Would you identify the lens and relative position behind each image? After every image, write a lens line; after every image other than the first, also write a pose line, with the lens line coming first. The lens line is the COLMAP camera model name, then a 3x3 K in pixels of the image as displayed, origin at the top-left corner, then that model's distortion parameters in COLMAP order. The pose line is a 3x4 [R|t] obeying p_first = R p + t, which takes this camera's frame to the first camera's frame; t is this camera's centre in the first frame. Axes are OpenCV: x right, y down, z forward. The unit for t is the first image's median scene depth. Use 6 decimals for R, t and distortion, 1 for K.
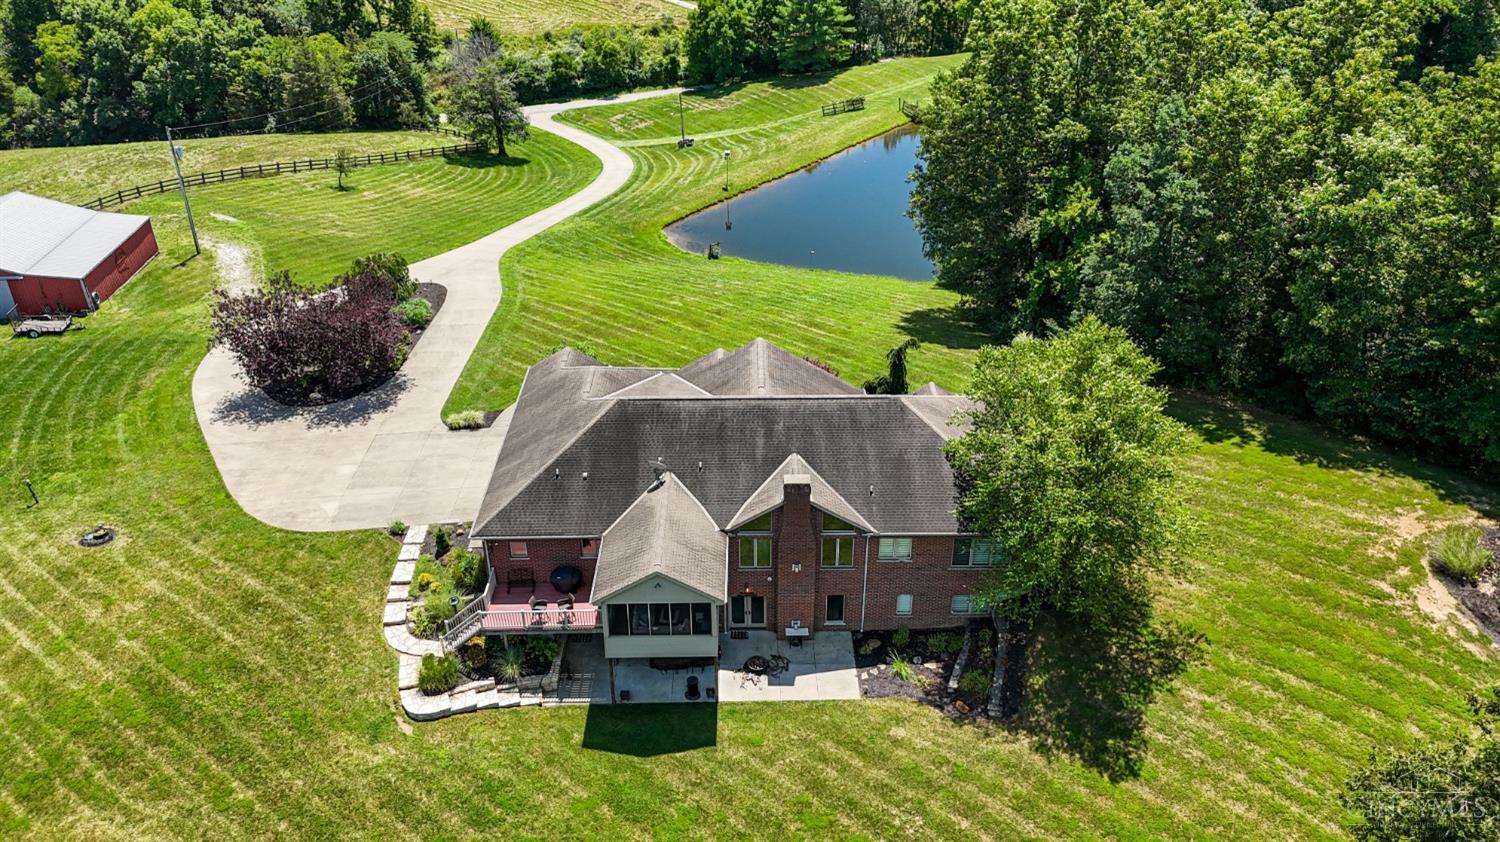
lens RADIAL K [[1133.8, 0, 734.7], [0, 1133.8, 425.8], [0, 0, 1]] dist [0.041655, -0.005267]
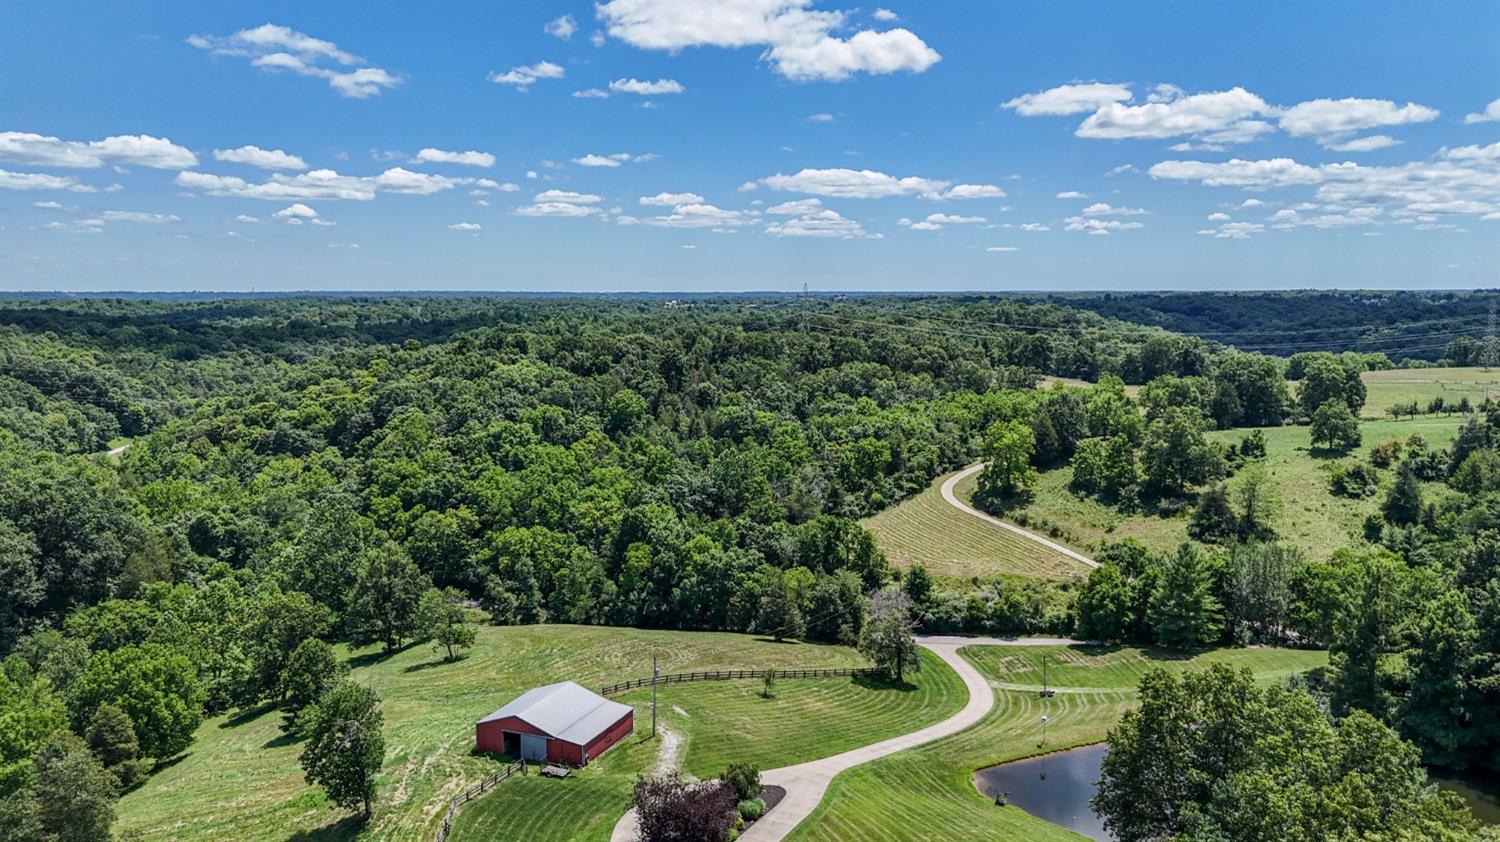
lens RADIAL K [[1107.1, 0, 750.0], [0, 1107.1, 421.0], [0, 0, 1]] dist [0.082423, -0.094099]
pose [[0.900883, 0.059850, -0.429915, 0.156906], [-0.226663, 0.909548, -0.348349, -0.022999], [0.370180, 0.411268, 0.832962, -0.223653]]
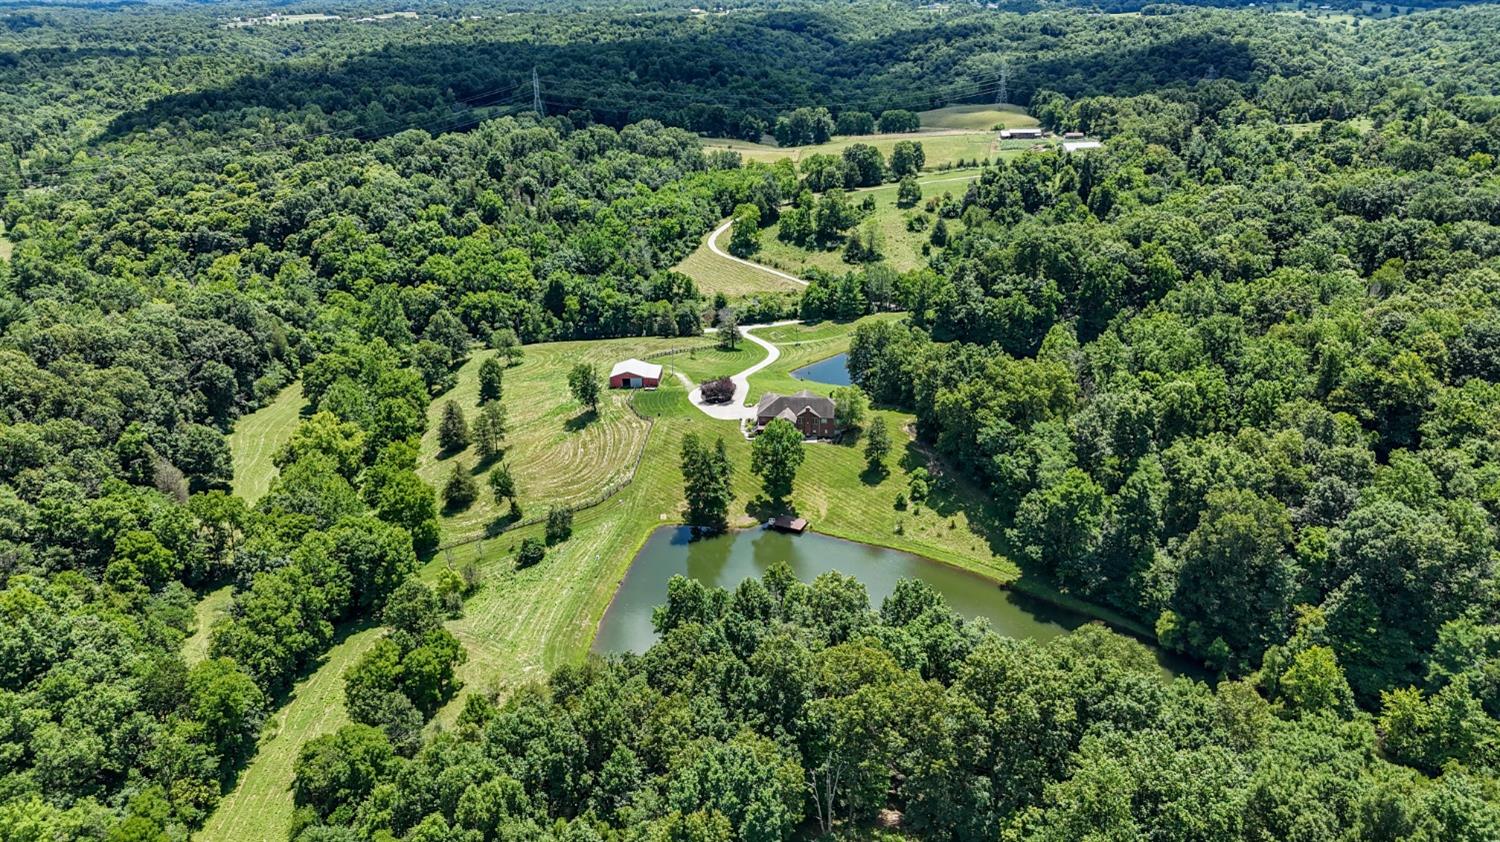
lens RADIAL K [[1107.1, 0, 750.0], [0, 1107.1, 421.0], [0, 0, 1]] dist [0.082423, -0.094099]
pose [[0.994820, 0.032691, -0.096250, 0.099732], [-0.046334, 0.988621, -0.143115, 0.306621], [0.090476, 0.146834, 0.985015, -1.538418]]
